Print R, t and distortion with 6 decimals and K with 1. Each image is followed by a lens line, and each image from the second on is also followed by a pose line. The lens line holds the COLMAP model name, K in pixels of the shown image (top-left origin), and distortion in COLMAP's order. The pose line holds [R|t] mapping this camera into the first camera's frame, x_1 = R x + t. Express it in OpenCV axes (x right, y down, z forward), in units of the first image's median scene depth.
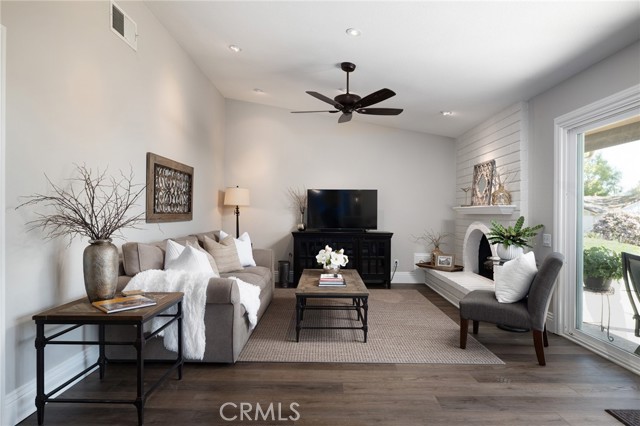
lens RADIAL K [[363.7, 0, 318.8], [0, 363.7, 216.0], [0, 0, 1]] dist [-0.003844, -0.002384]
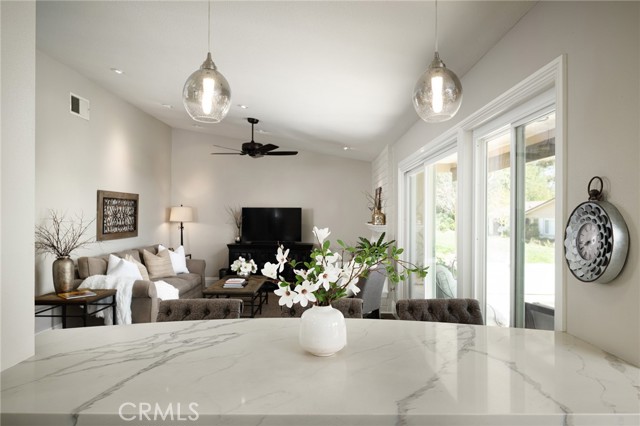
lens RADIAL K [[424.9, 0, 322.6], [0, 424.9, 215.2], [0, 0, 1]] dist [-0.006585, -0.001438]
pose [[0.999993, -0.001763, 0.003317, 0.390414], [0.001771, 0.999996, -0.002393, -0.077891], [-0.003313, 0.002399, 0.999992, -0.633925]]
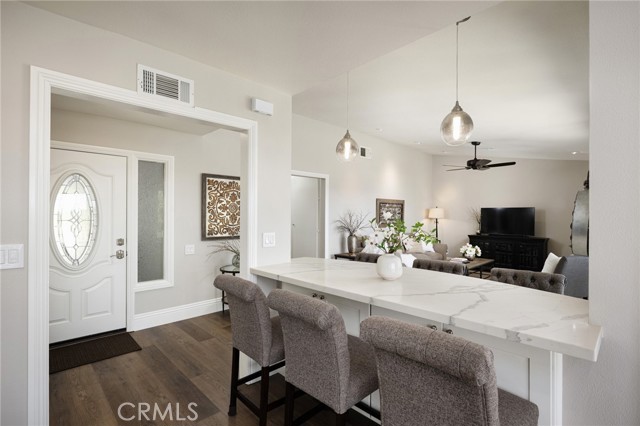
lens RADIAL K [[307.9, 0, 319.7], [0, 307.9, 214.2], [0, 0, 1]] dist [0.002434, 0.000154]
pose [[0.700517, -0.003916, -0.713625, 0.745506], [-0.004133, 0.999946, -0.009544, -0.053409], [0.713624, 0.009635, 0.700463, -0.717754]]
